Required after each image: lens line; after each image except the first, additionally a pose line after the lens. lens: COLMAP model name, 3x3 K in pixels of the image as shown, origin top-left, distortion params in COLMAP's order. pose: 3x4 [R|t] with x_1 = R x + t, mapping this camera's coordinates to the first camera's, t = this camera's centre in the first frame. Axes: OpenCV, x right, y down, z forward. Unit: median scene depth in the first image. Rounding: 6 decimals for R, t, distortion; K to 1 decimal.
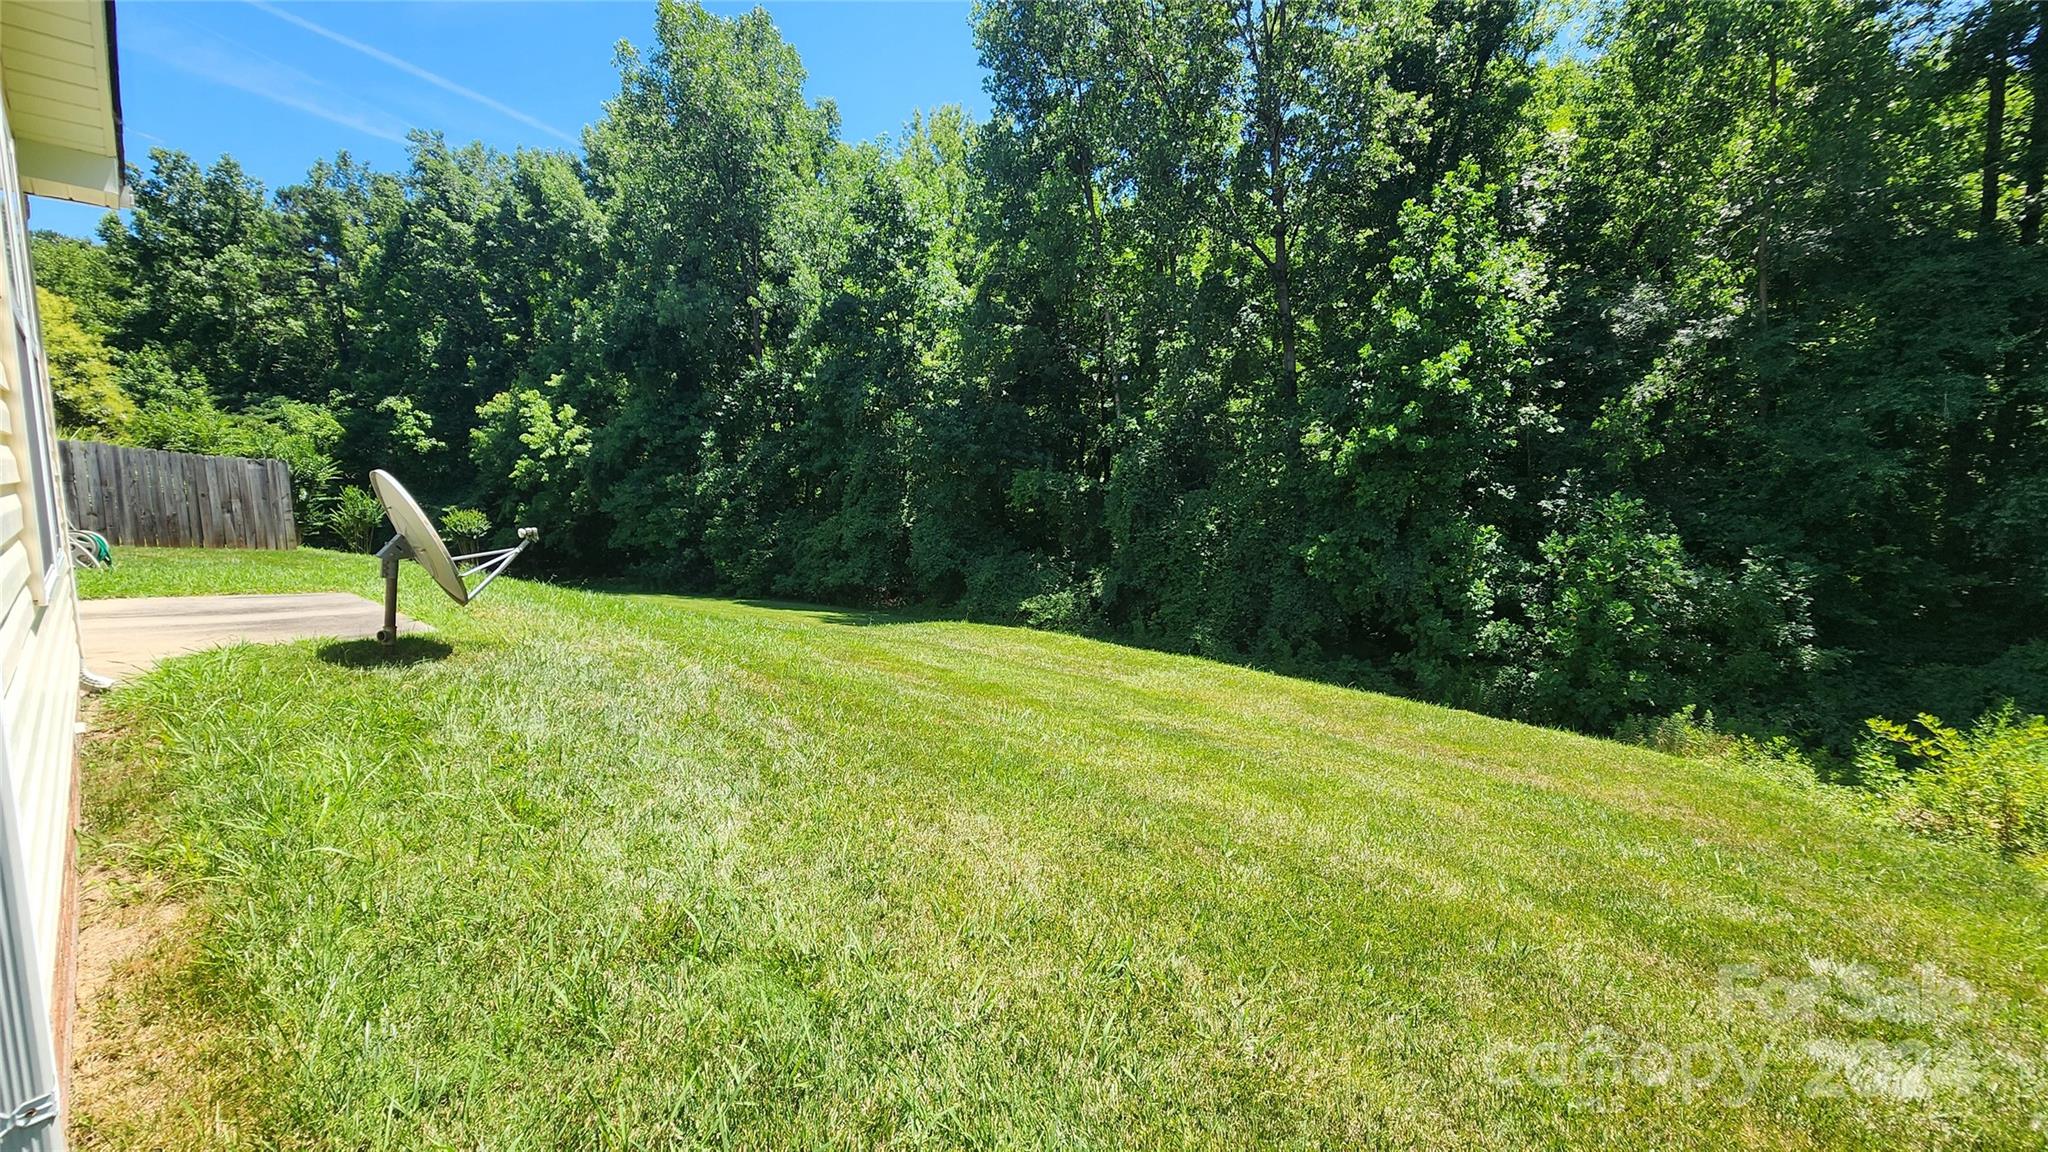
lens RADIAL K [[845.6, 0, 1030.1], [0, 845.6, 576.9], [0, 0, 1]] dist [0.001040, 0.001304]
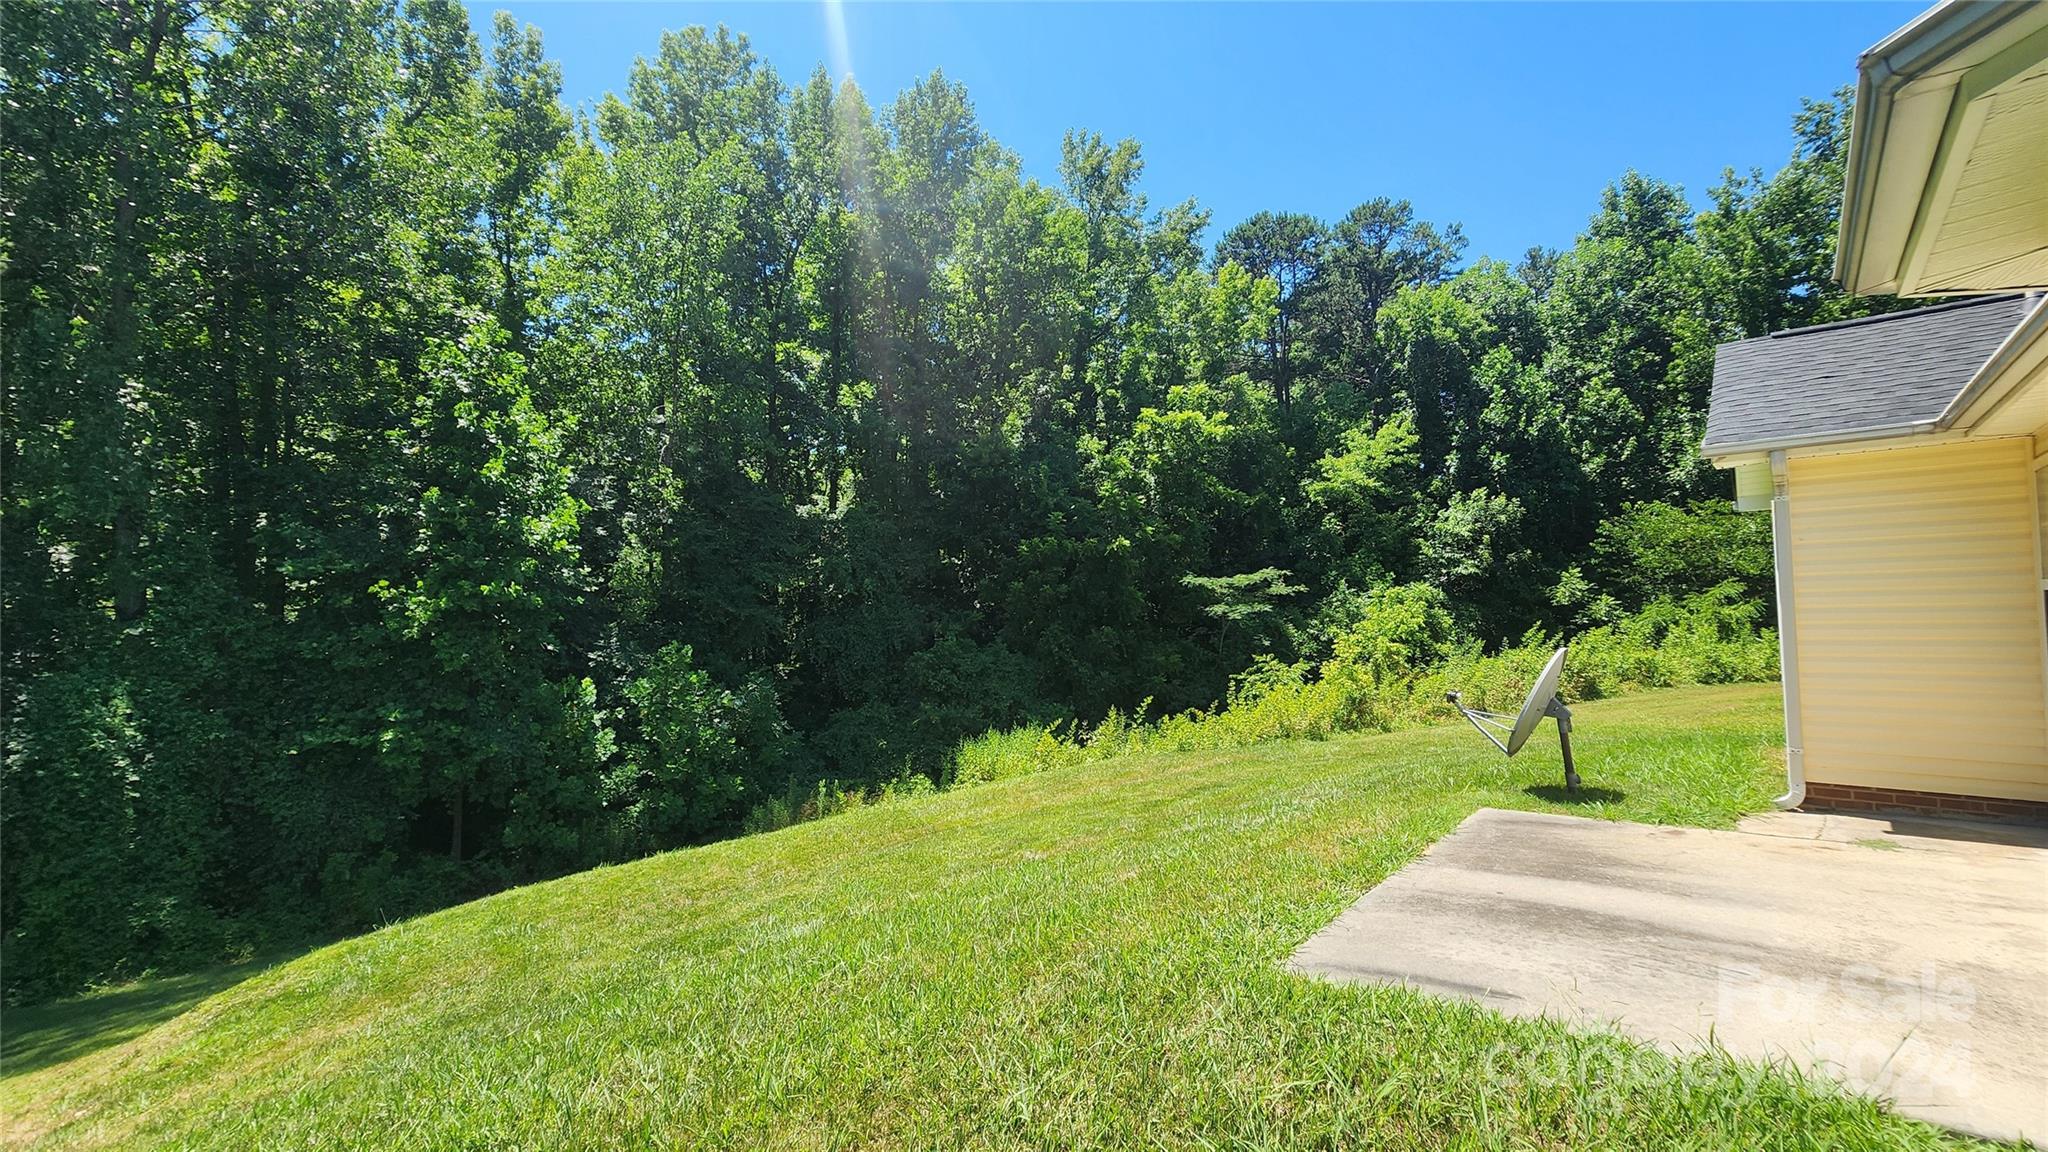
lens RADIAL K [[845.6, 0, 1030.1], [0, 845.6, 576.9], [0, 0, 1]] dist [0.001040, 0.001304]
pose [[-0.015708, 0.034514, 0.999281, -0.450999], [0.145099, 0.988904, -0.031875, -0.062581], [-0.989292, 0.144494, -0.020542, 0.399199]]
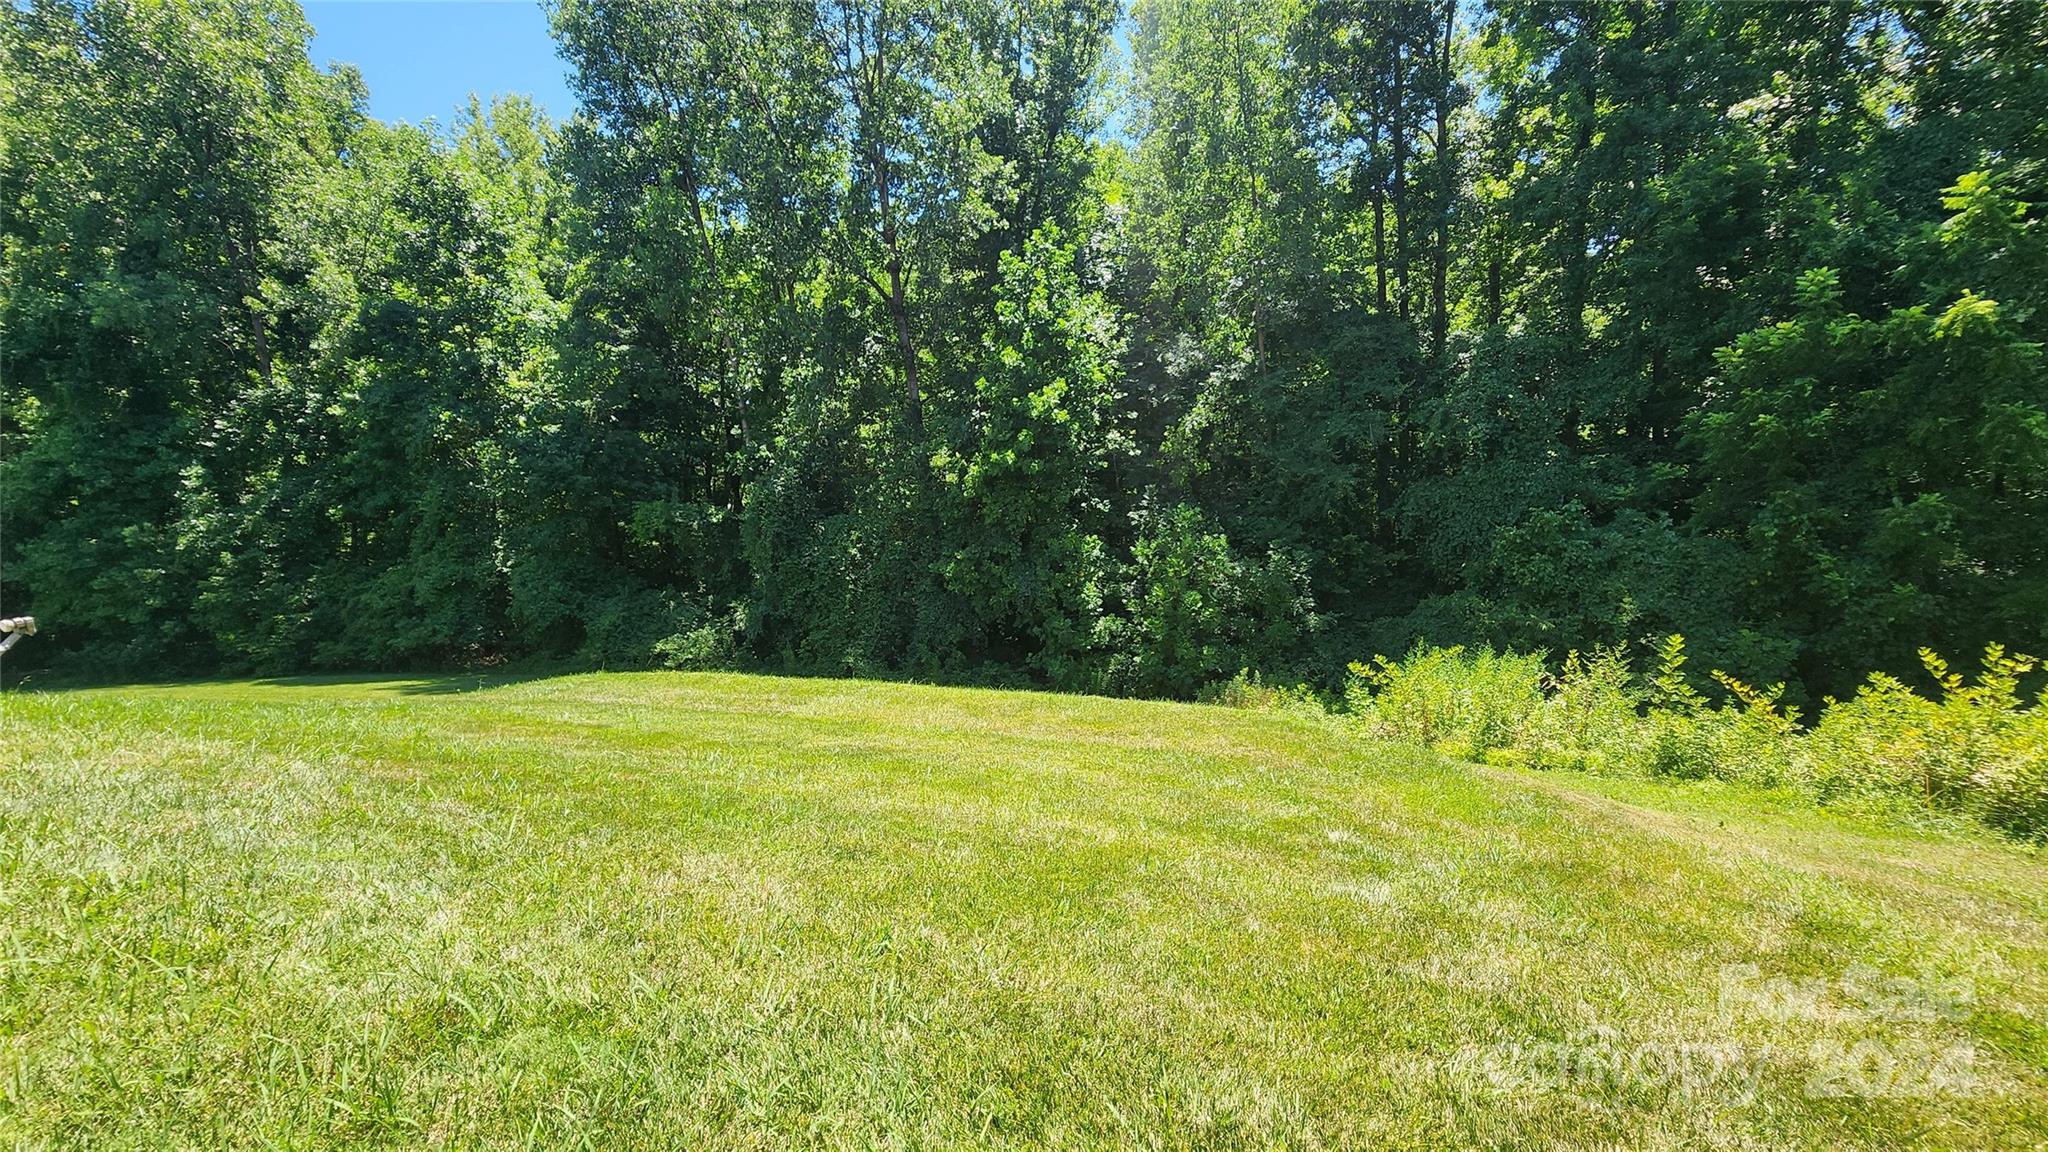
lens RADIAL K [[838.5, 0, 1039.5], [0, 838.5, 575.1], [0, 0, 1]] dist [-0.001423, 0.000039]
pose [[0.904693, -0.072970, 0.419768, -0.011105], [0.084584, 0.996375, -0.009094, -0.001786], [-0.417583, 0.043733, 0.907586, -0.012967]]
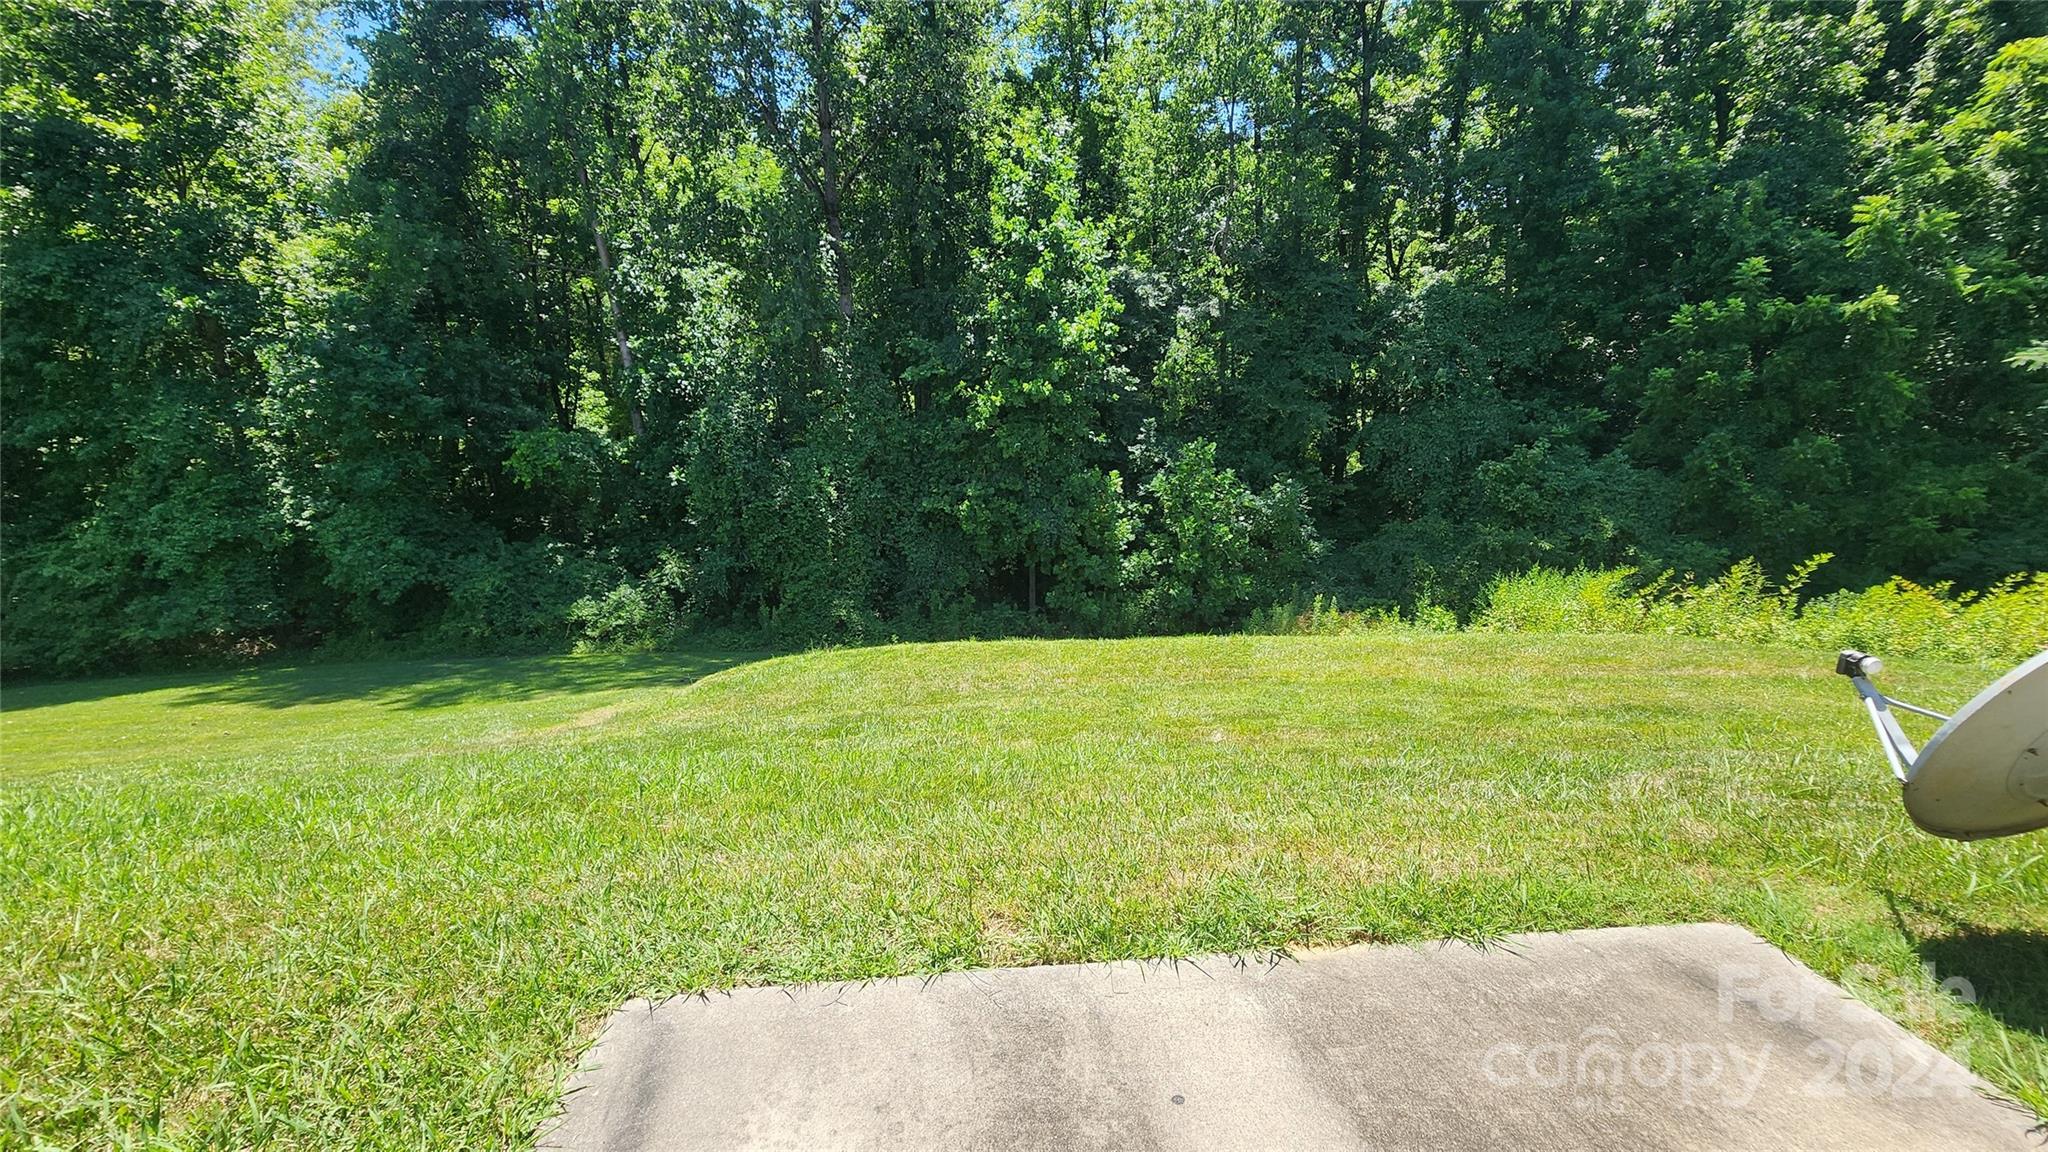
lens RADIAL K [[845.6, 0, 1030.1], [0, 845.6, 576.9], [0, 0, 1]] dist [0.001040, 0.001304]
pose [[0.690573, -0.153247, 0.706841, -0.321451], [0.105326, 0.988185, 0.111341, -0.049943], [-0.715553, -0.002441, 0.698555, 0.242428]]
